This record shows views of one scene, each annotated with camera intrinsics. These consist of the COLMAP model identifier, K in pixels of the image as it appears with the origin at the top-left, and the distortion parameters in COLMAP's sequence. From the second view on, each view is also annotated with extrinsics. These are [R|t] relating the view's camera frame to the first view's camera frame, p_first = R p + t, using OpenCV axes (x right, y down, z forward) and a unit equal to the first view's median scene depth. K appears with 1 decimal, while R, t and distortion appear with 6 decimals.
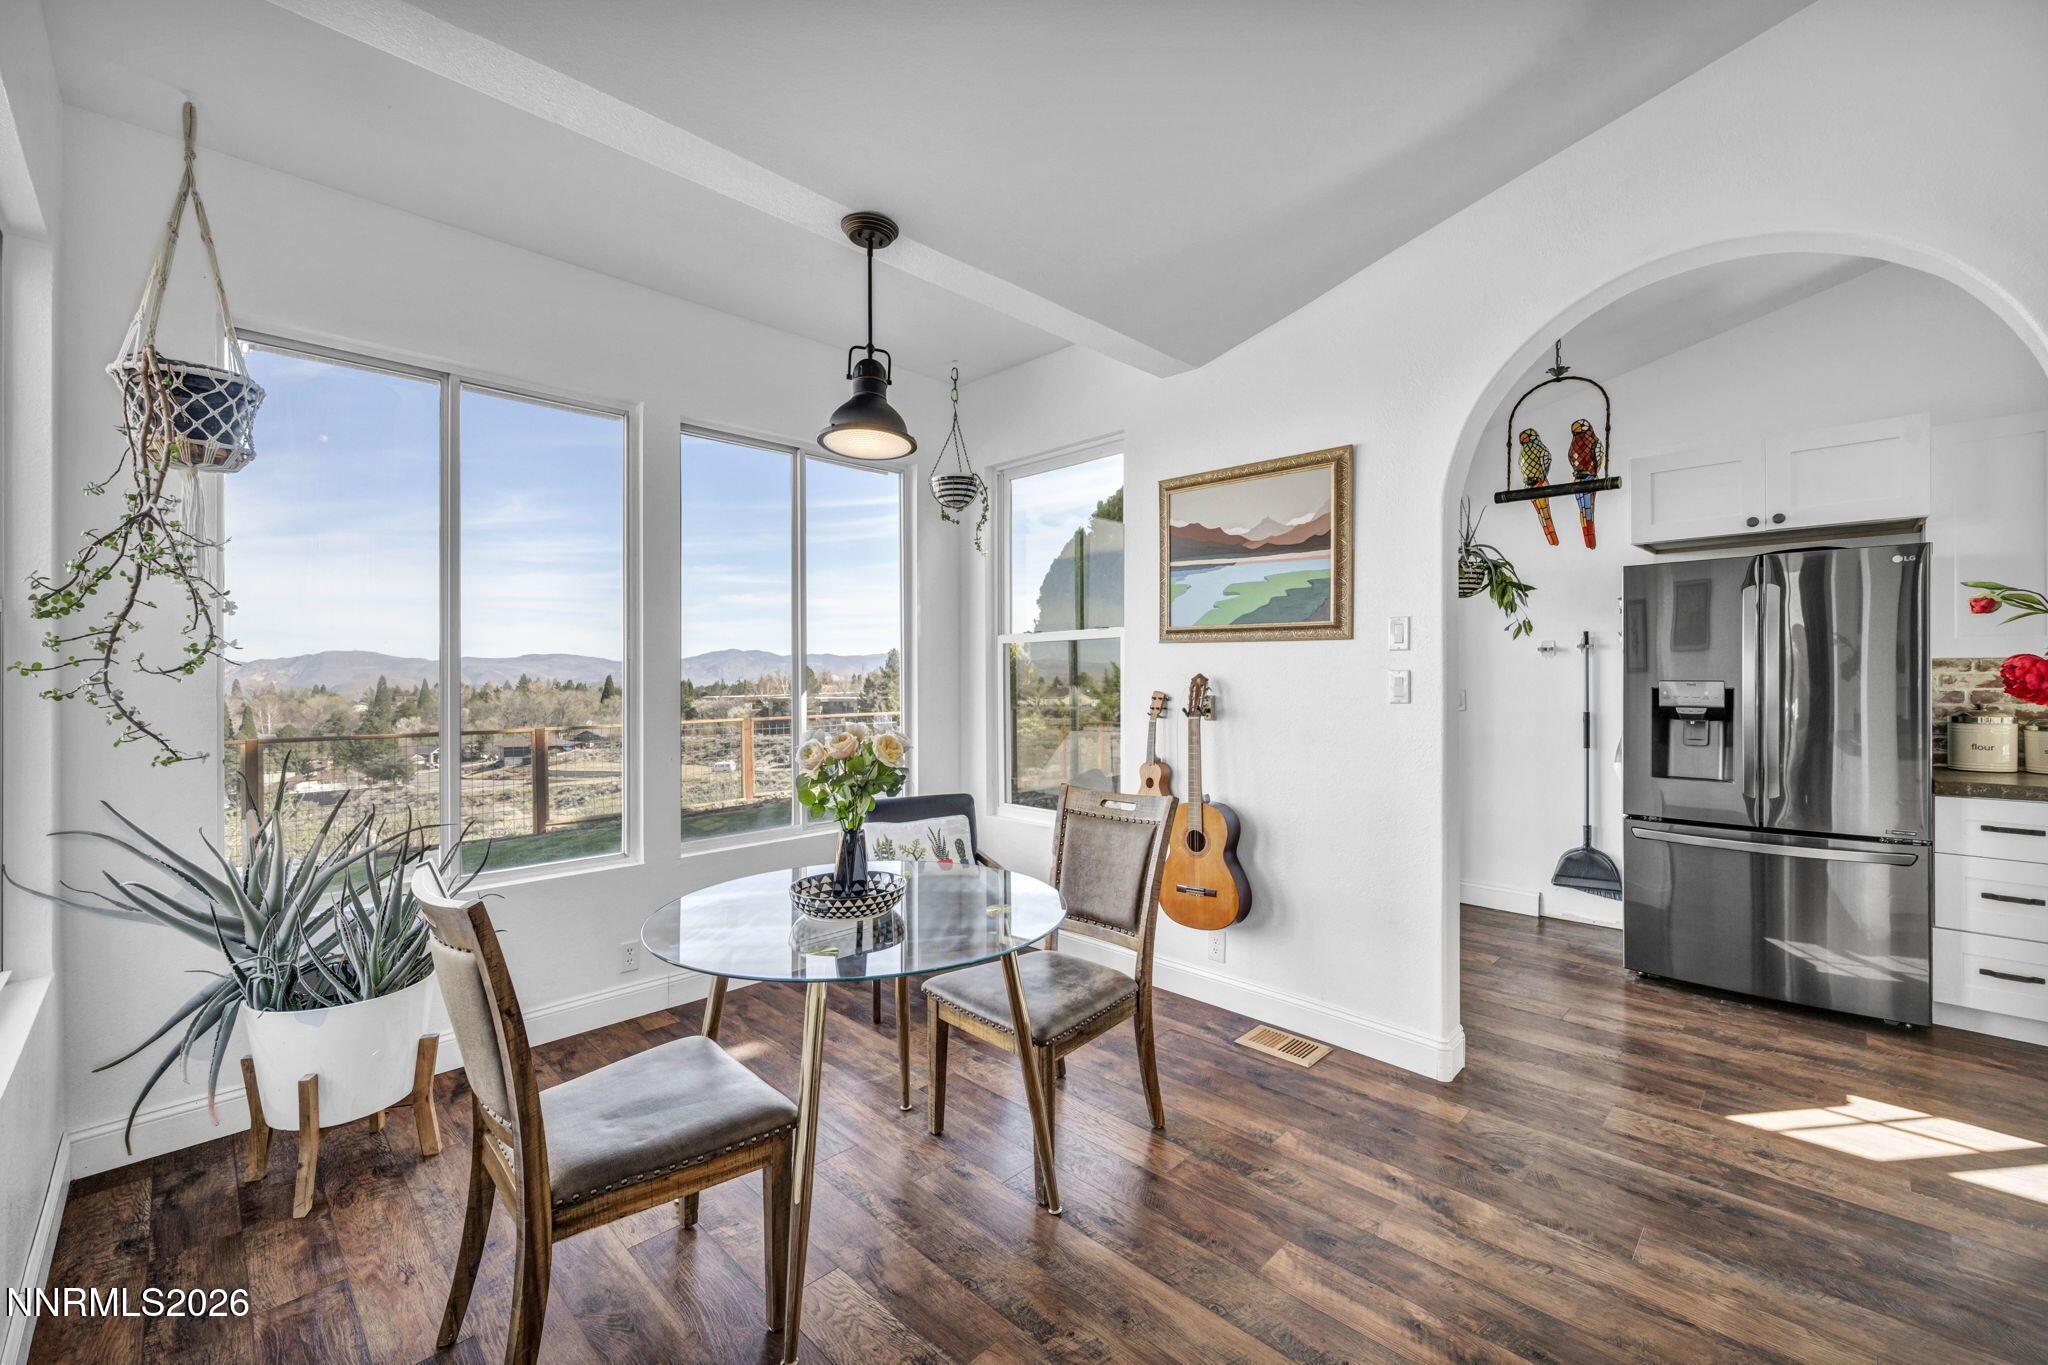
lens RADIAL K [[831.8, 0, 1034.3], [0, 831.8, 674.6], [0, 0, 1]] dist [-0.001702, -0.000058]
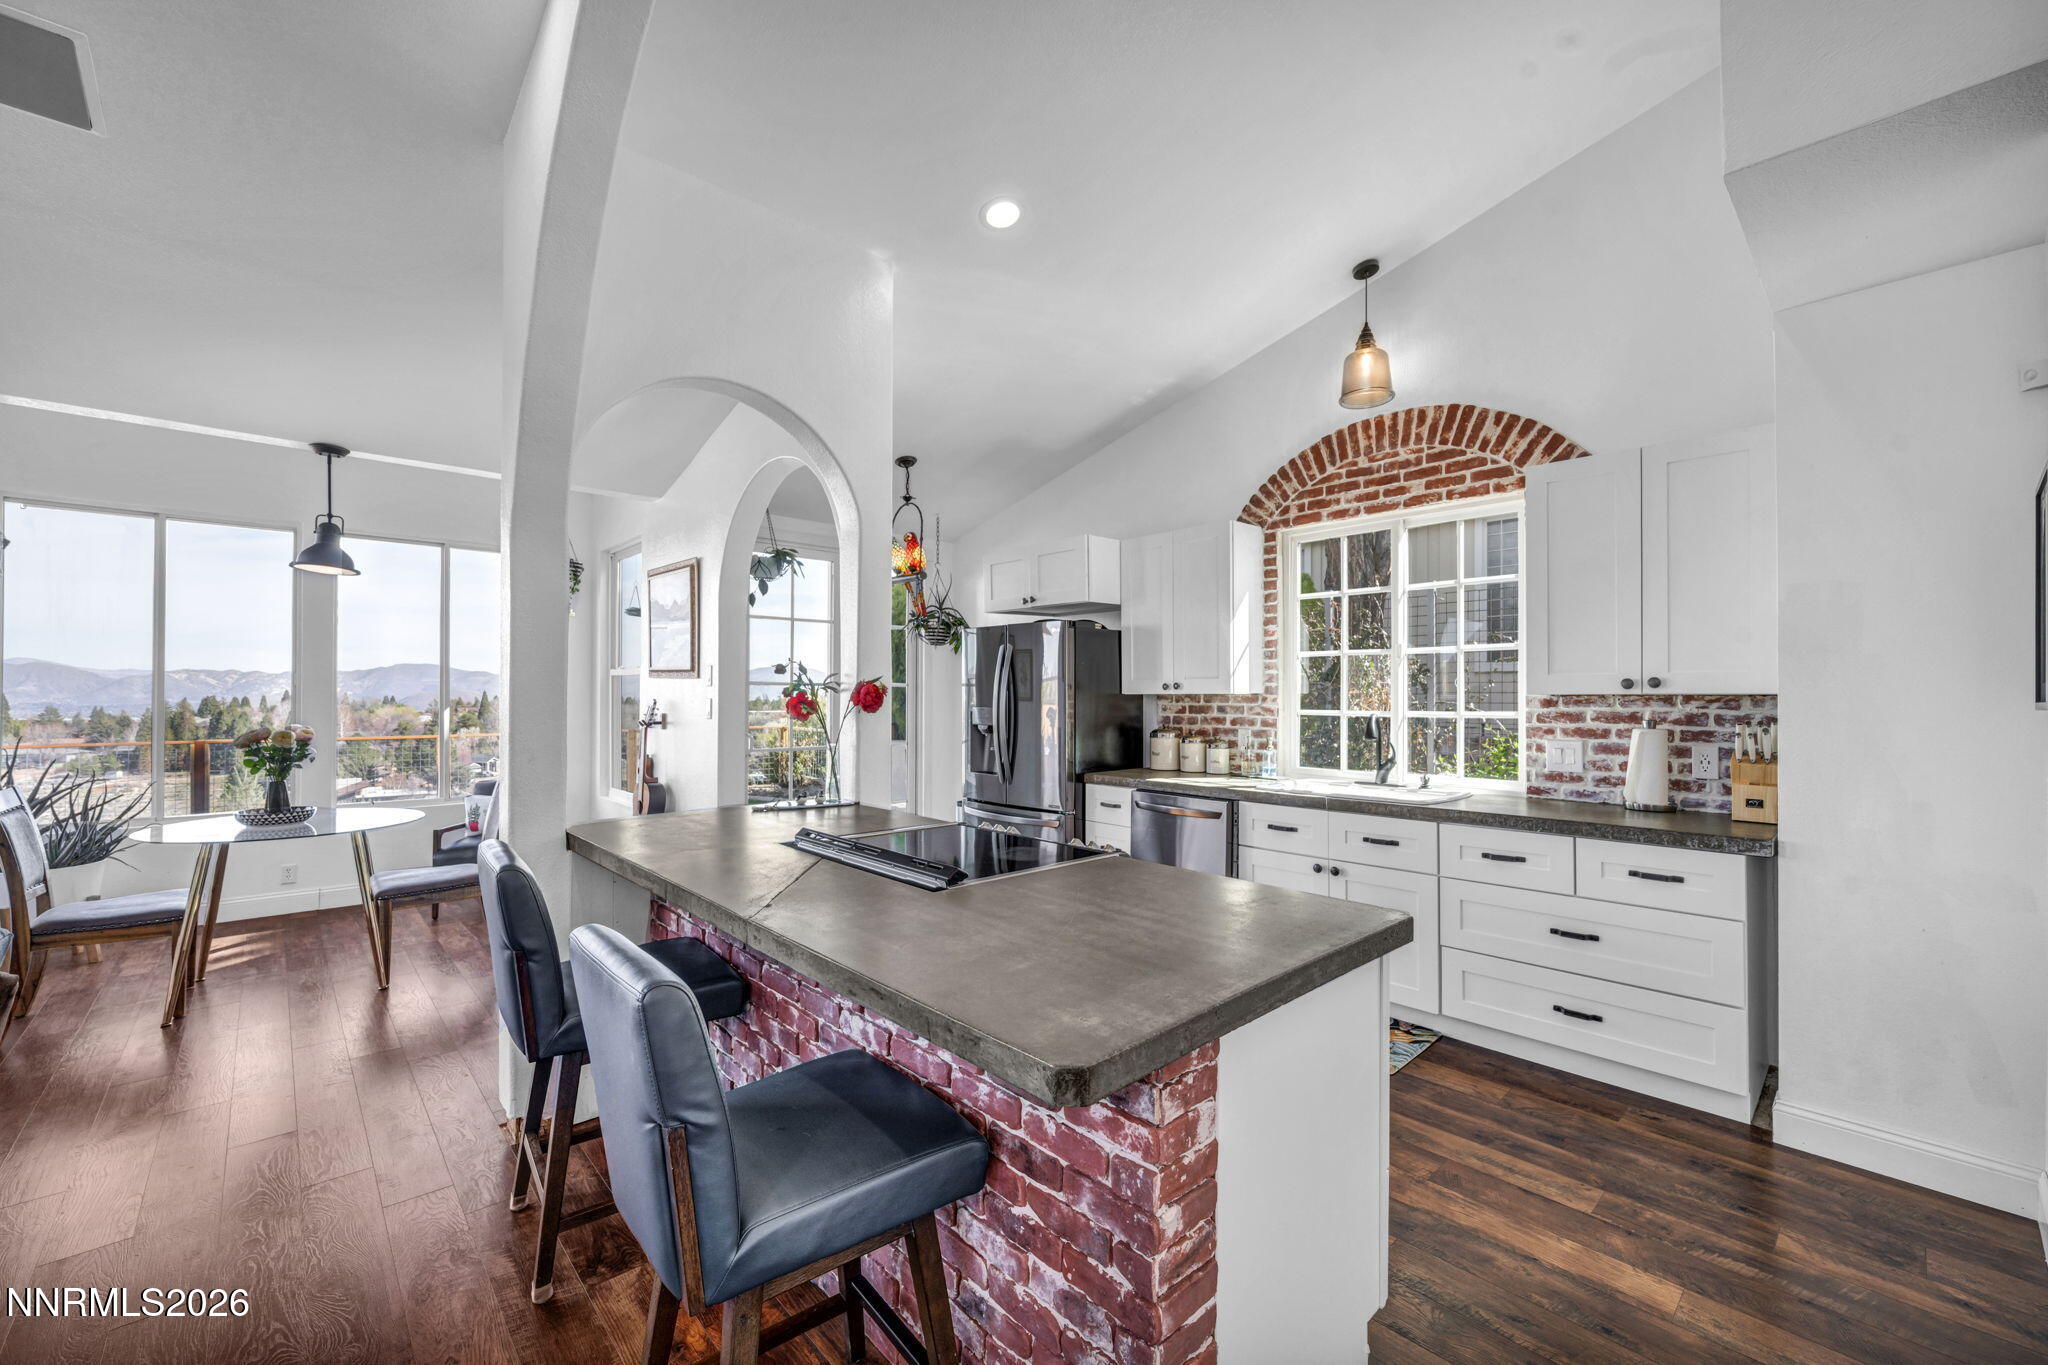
lens RADIAL K [[815.3, 0, 1035.5], [0, 815.3, 697.7], [0, 0, 1]] dist [0.000003, 0.000183]
pose [[0.999027, 0.010707, -0.042777, 0.815781], [-0.010461, 0.999928, 0.005961, -0.016150], [0.042838, -0.005508, 0.999067, -0.402035]]
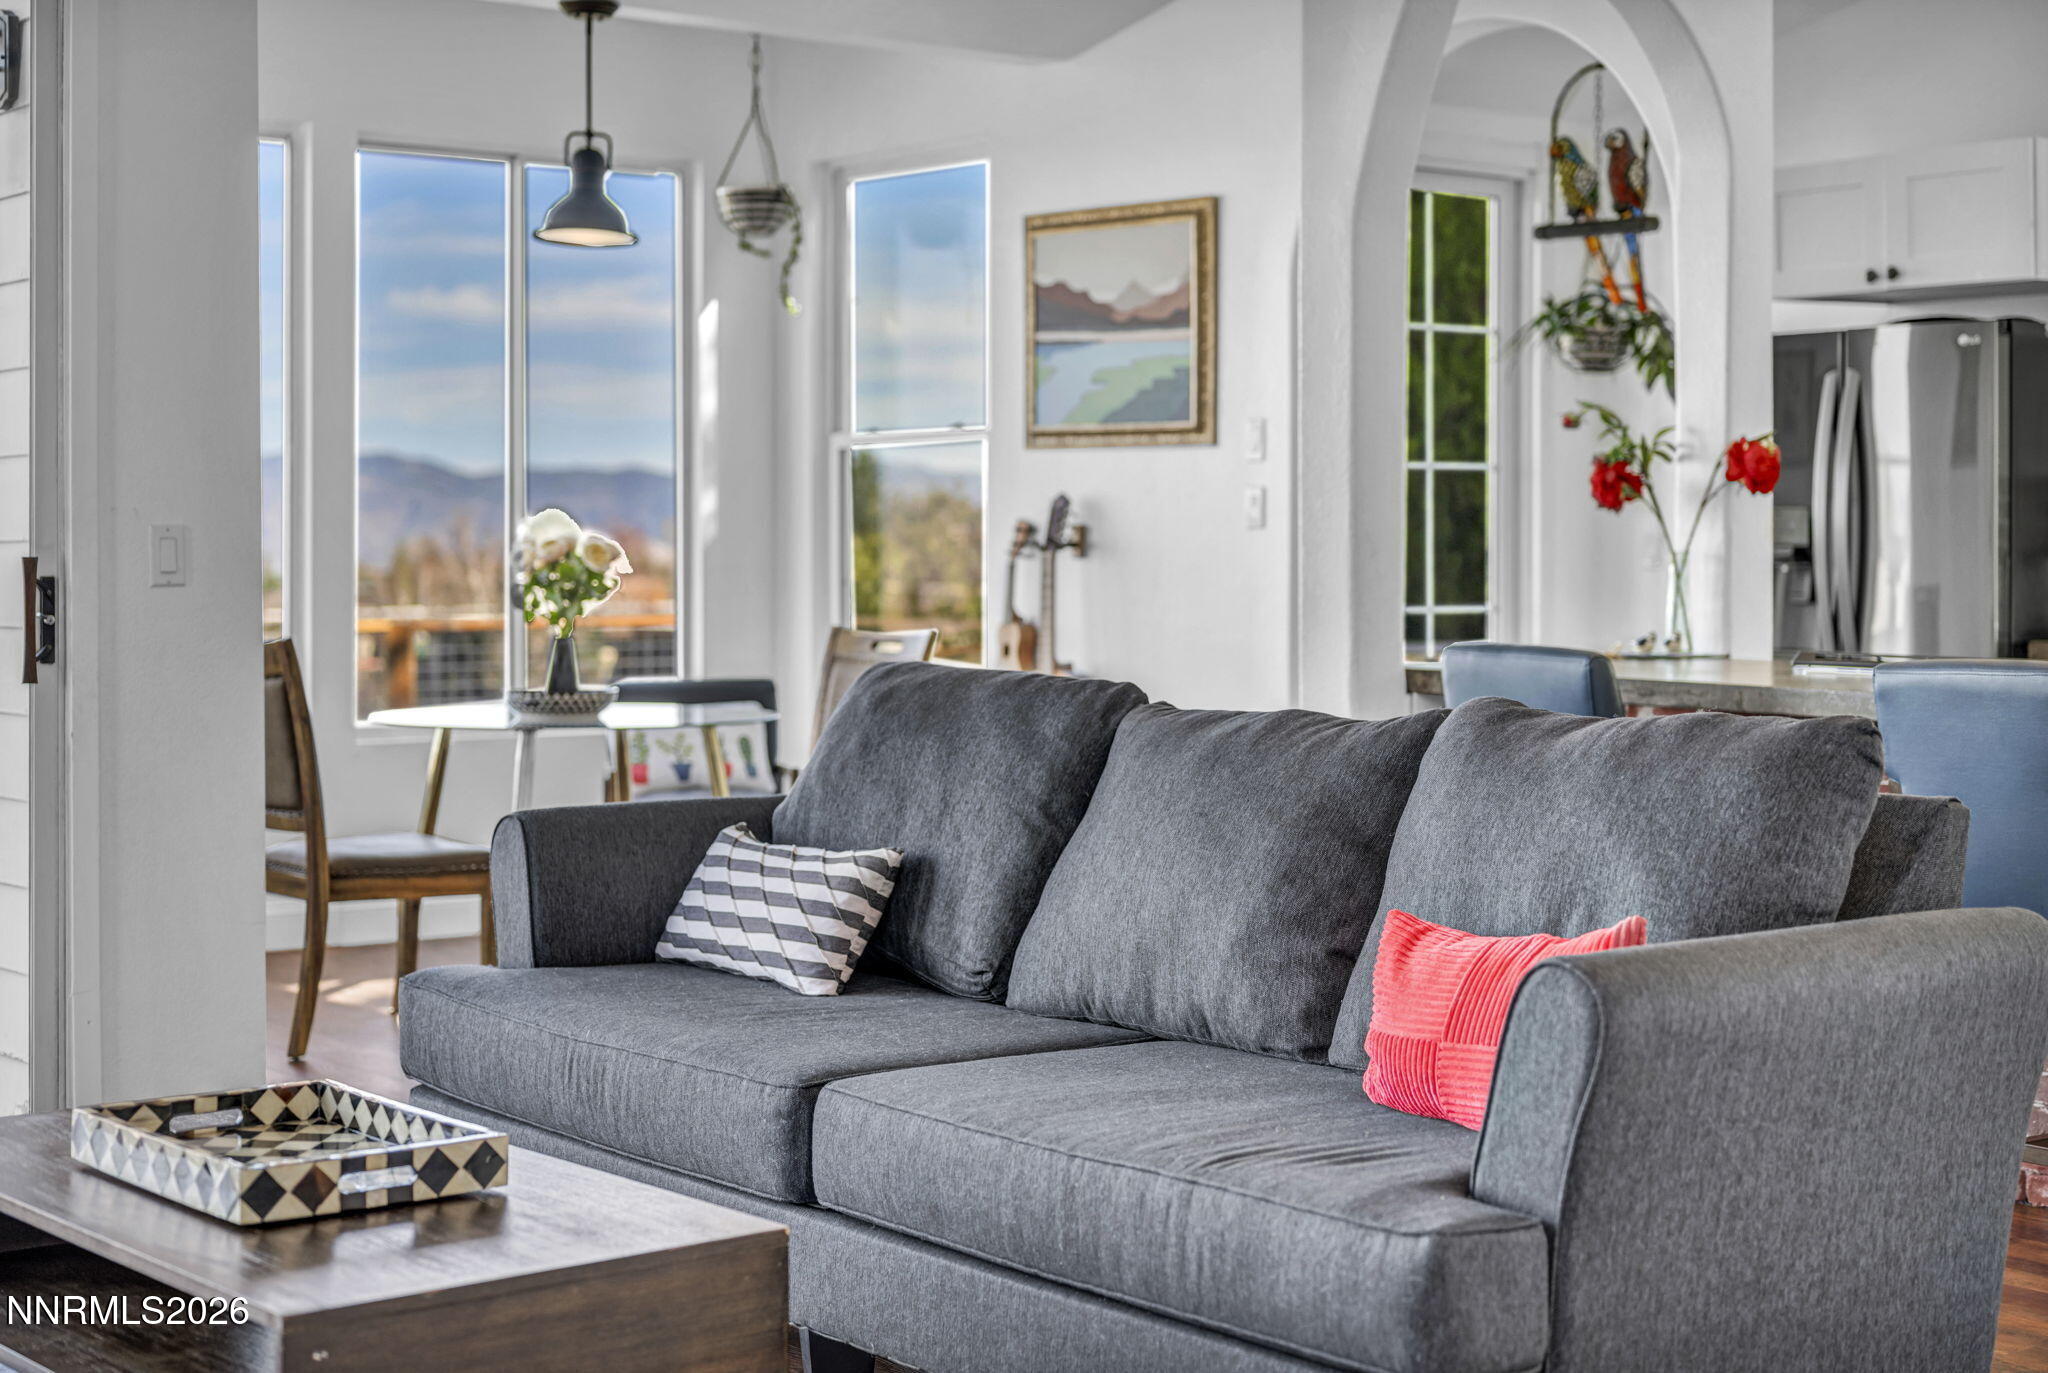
lens RADIAL K [[3111.2, 0, 1066.3], [0, 3111.2, 589.0], [0, 0, 1]] dist [-0.010984, 0.000000]
pose [[0.994116, 0.007931, -0.108026, 0.415185], [-0.006503, 0.999887, 0.013564, 0.038025], [0.108122, -0.012782, 0.994055, -1.399800]]
